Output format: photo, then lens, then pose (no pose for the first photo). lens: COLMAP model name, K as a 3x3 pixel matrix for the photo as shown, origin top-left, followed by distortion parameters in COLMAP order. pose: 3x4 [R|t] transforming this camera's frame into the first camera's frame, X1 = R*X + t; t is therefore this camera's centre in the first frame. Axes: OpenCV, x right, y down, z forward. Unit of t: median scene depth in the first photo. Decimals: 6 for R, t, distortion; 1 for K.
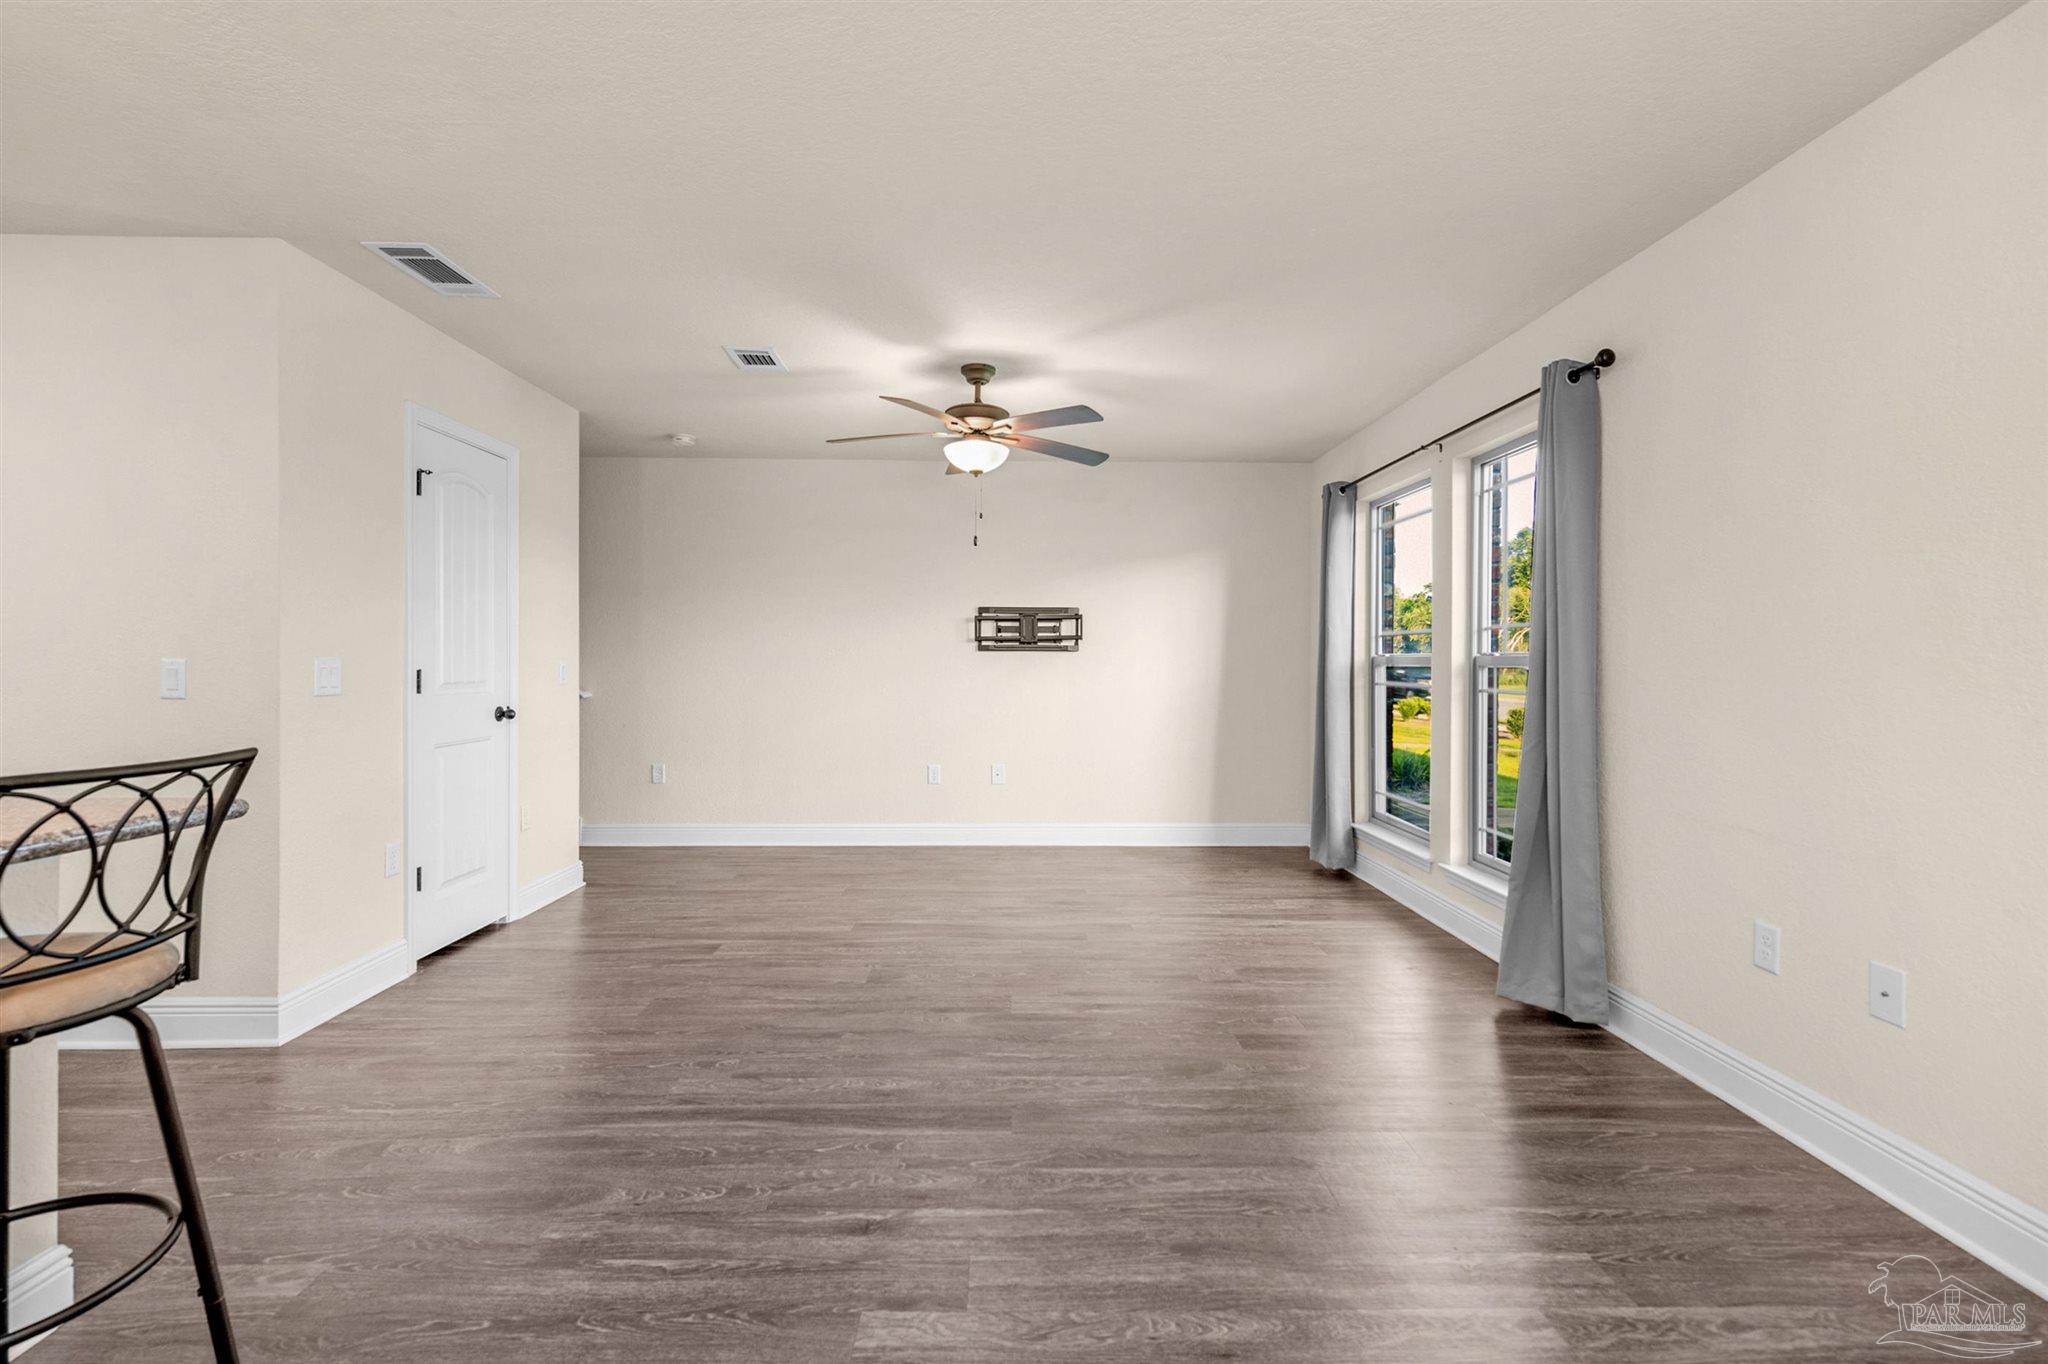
lens RADIAL K [[905.0, 0, 995.4], [0, 905.0, 672.8], [0, 0, 1]] dist [0.000782, -0.001303]
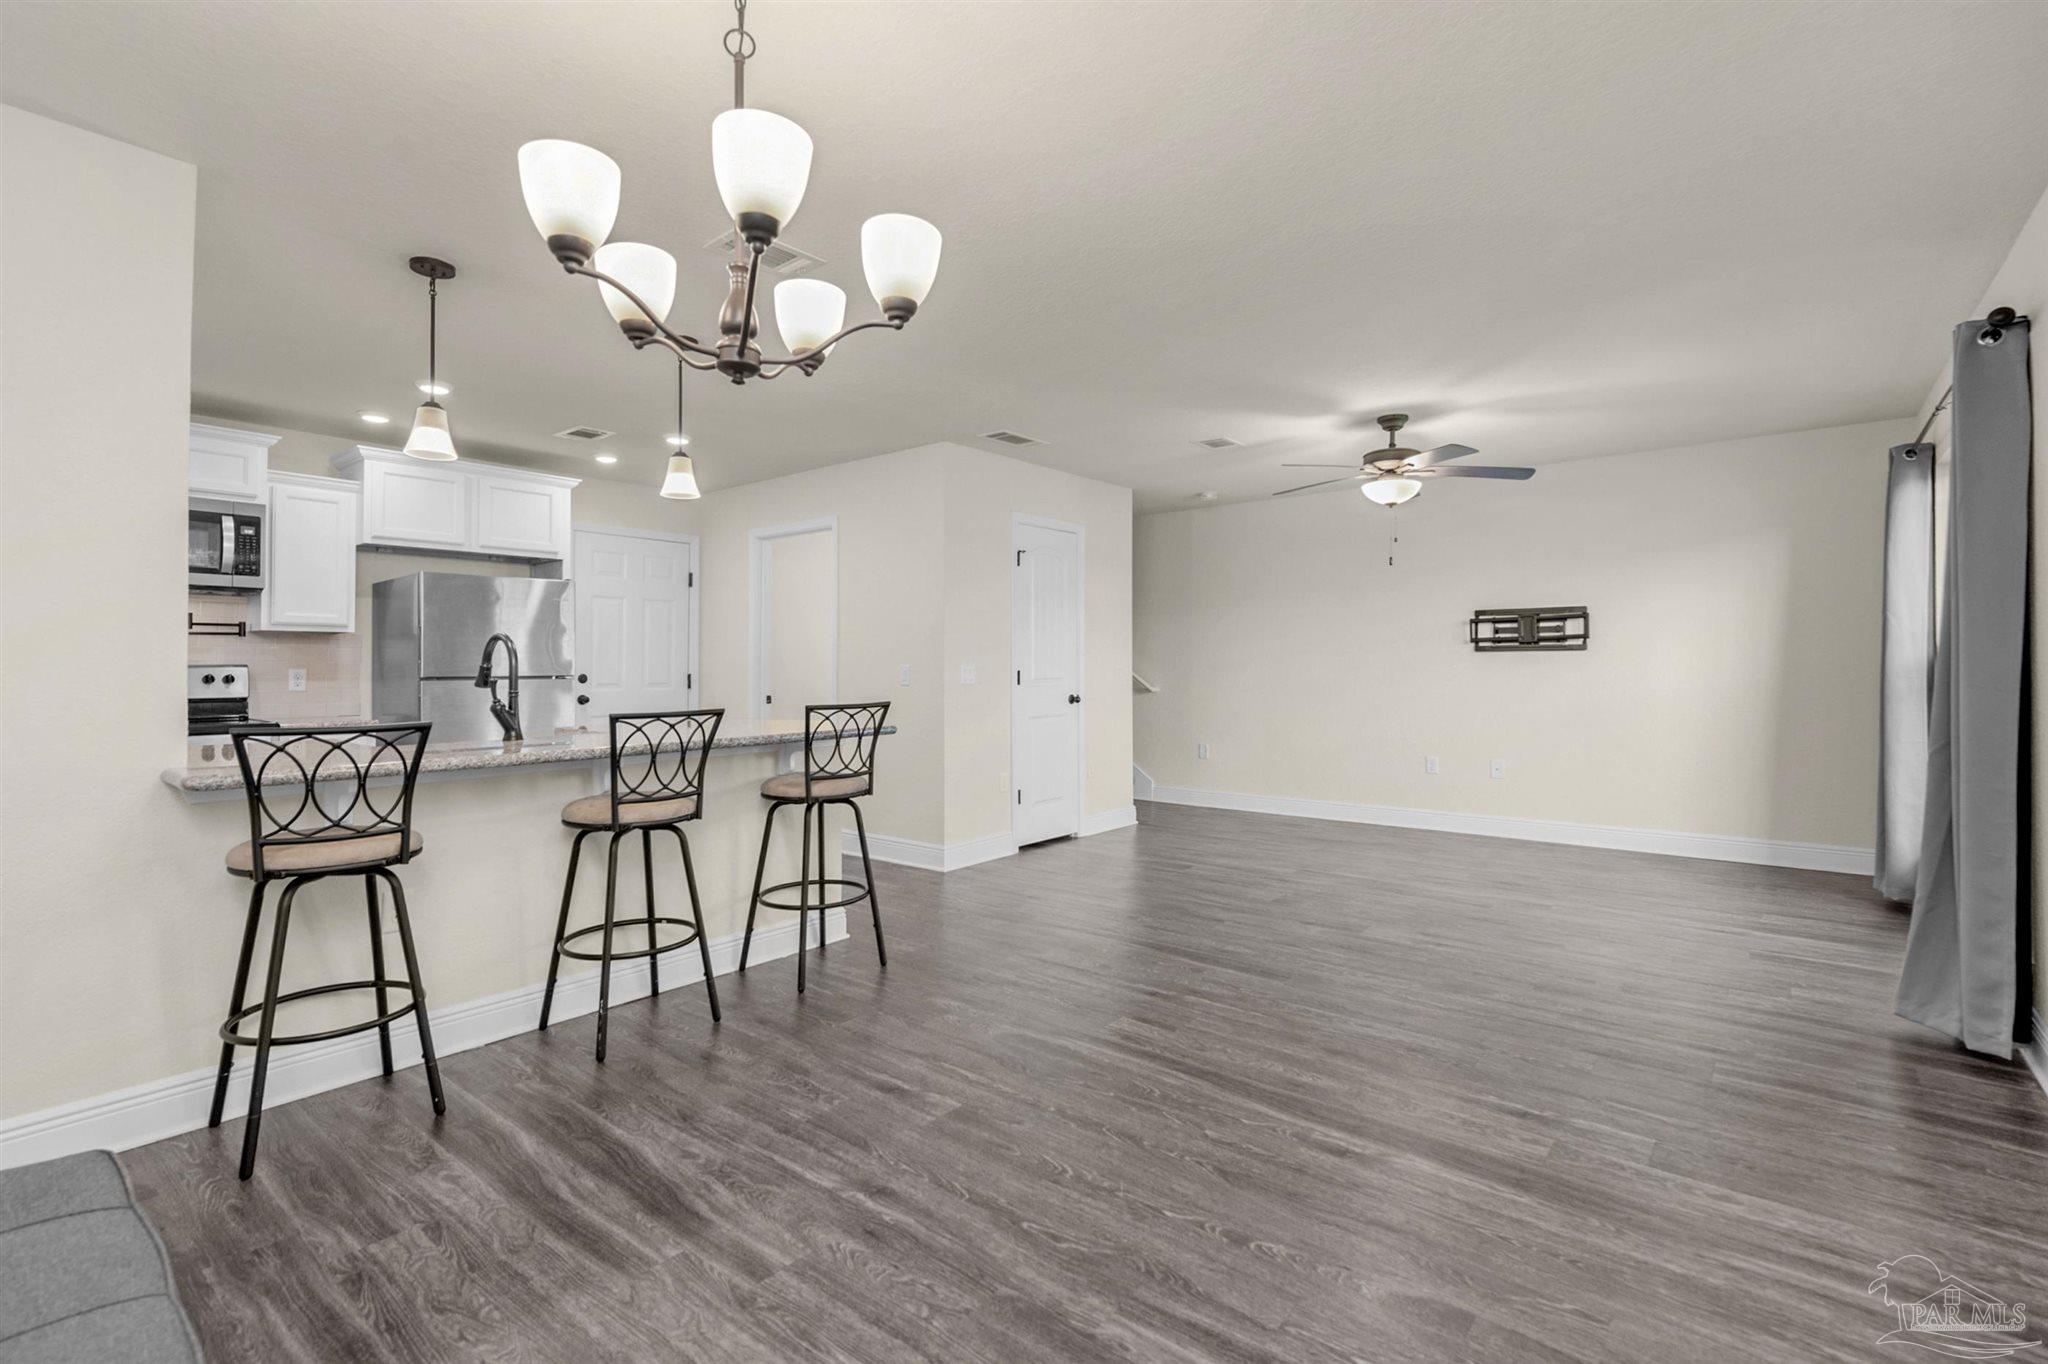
lens RADIAL K [[905.0, 0, 1017.8], [0, 905.0, 648.1], [0, 0, 1]] dist [0.000782, -0.001303]
pose [[0.766384, -0.022387, -0.641993, 0.426217], [0.002432, 0.999487, -0.031950, 0.007596], [0.642379, 0.022925, 0.766045, -0.272098]]
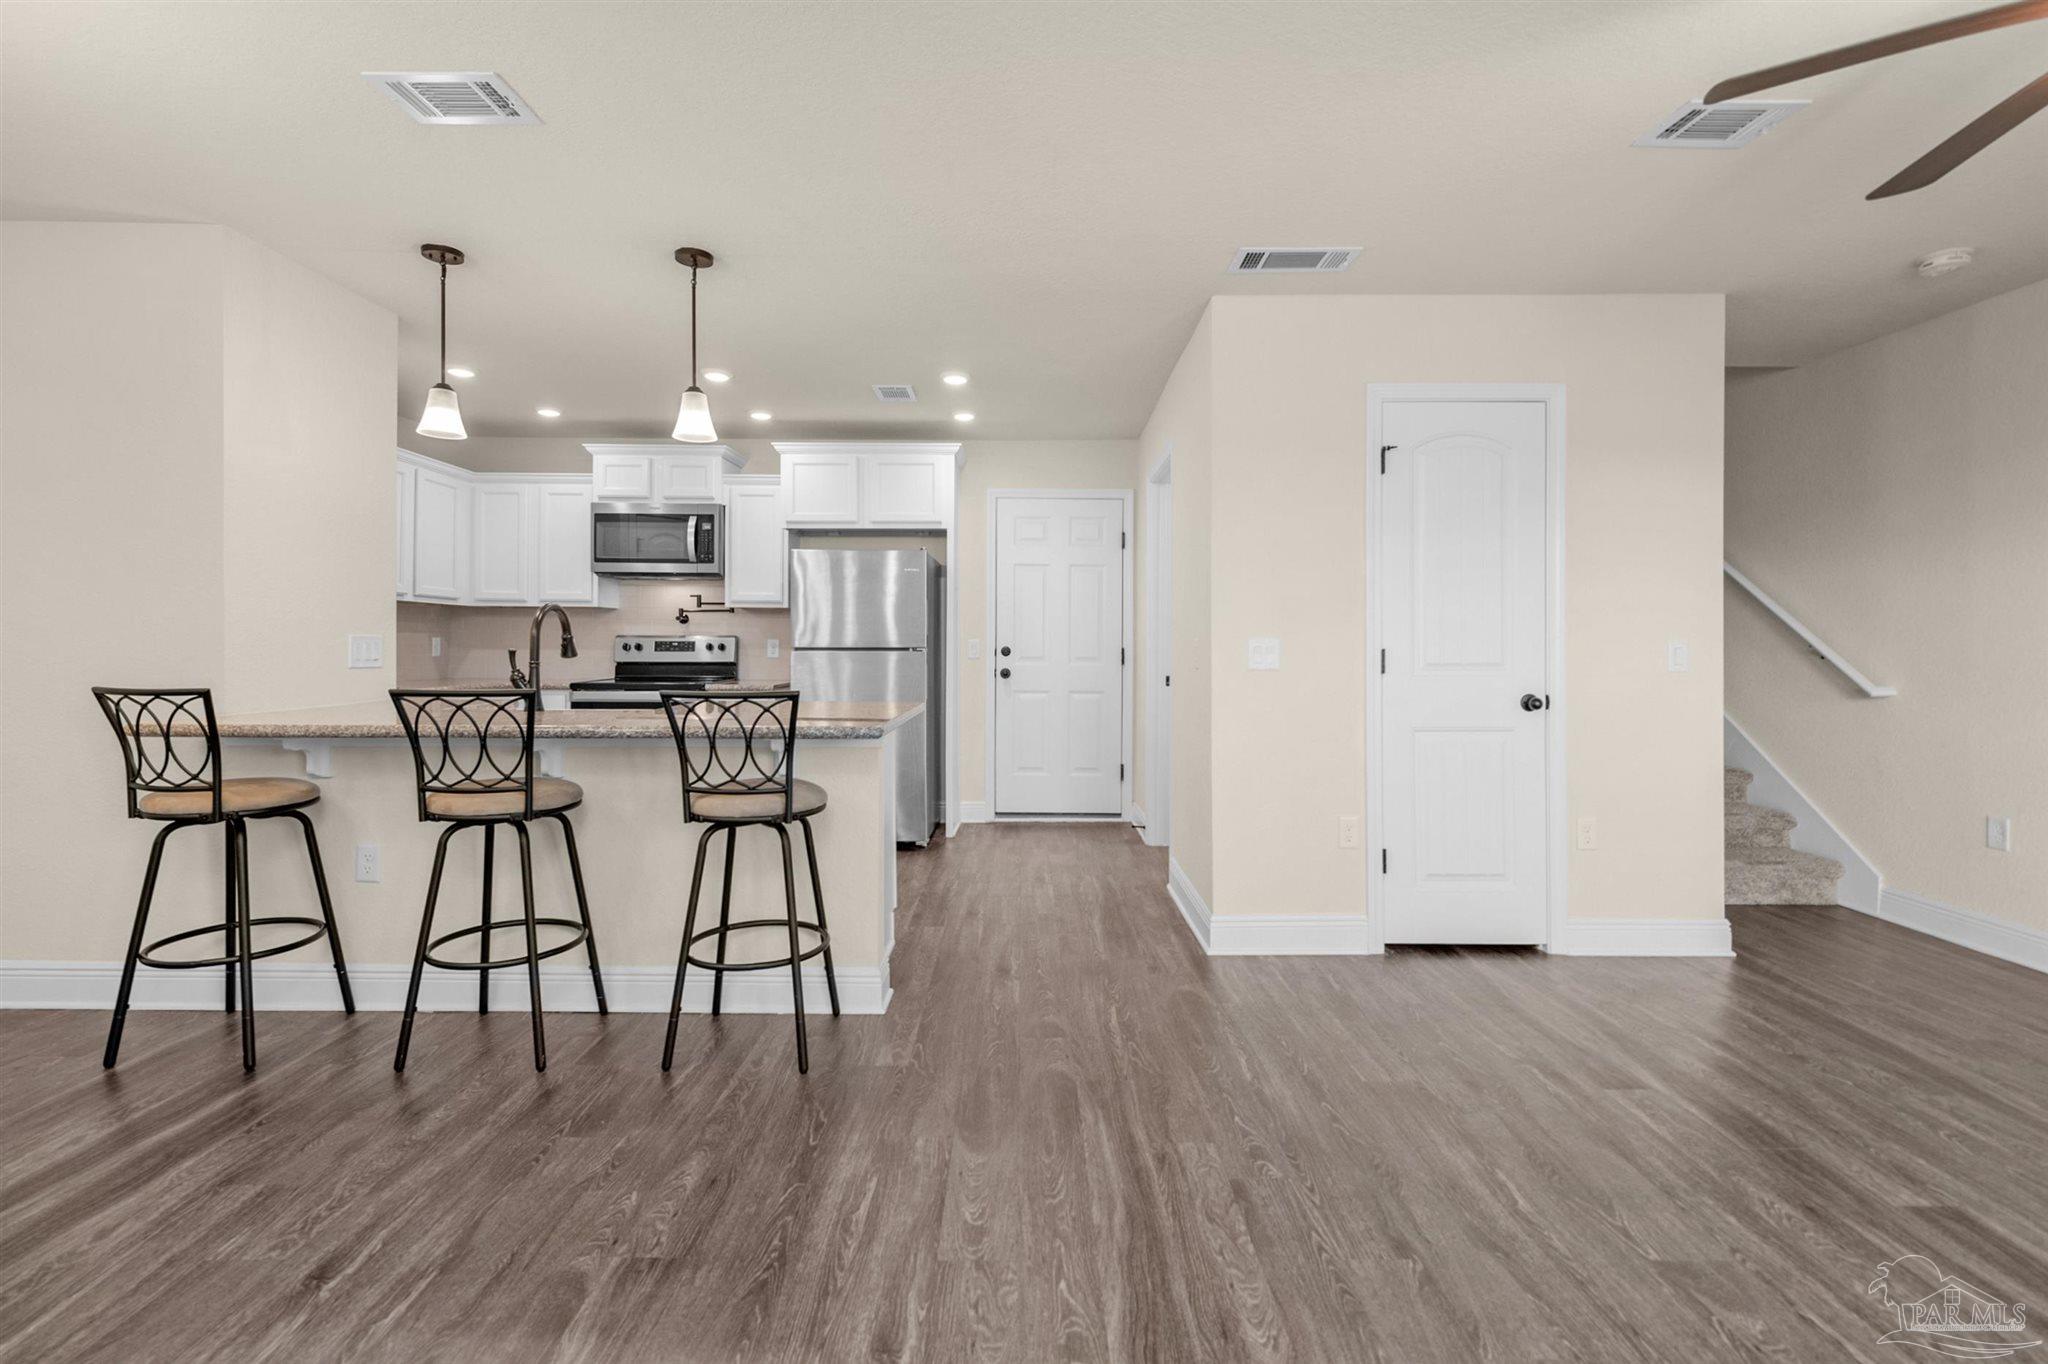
lens RADIAL K [[905.0, 0, 1024.0], [0, 905.0, 654.9], [0, 0, 1]] dist [0.000782, -0.001303]
pose [[0.007480, 0.013211, -0.999885, 0.357187], [-0.012263, 0.999839, 0.013119, -0.006983], [0.999897, 0.012164, 0.007641, 0.611173]]
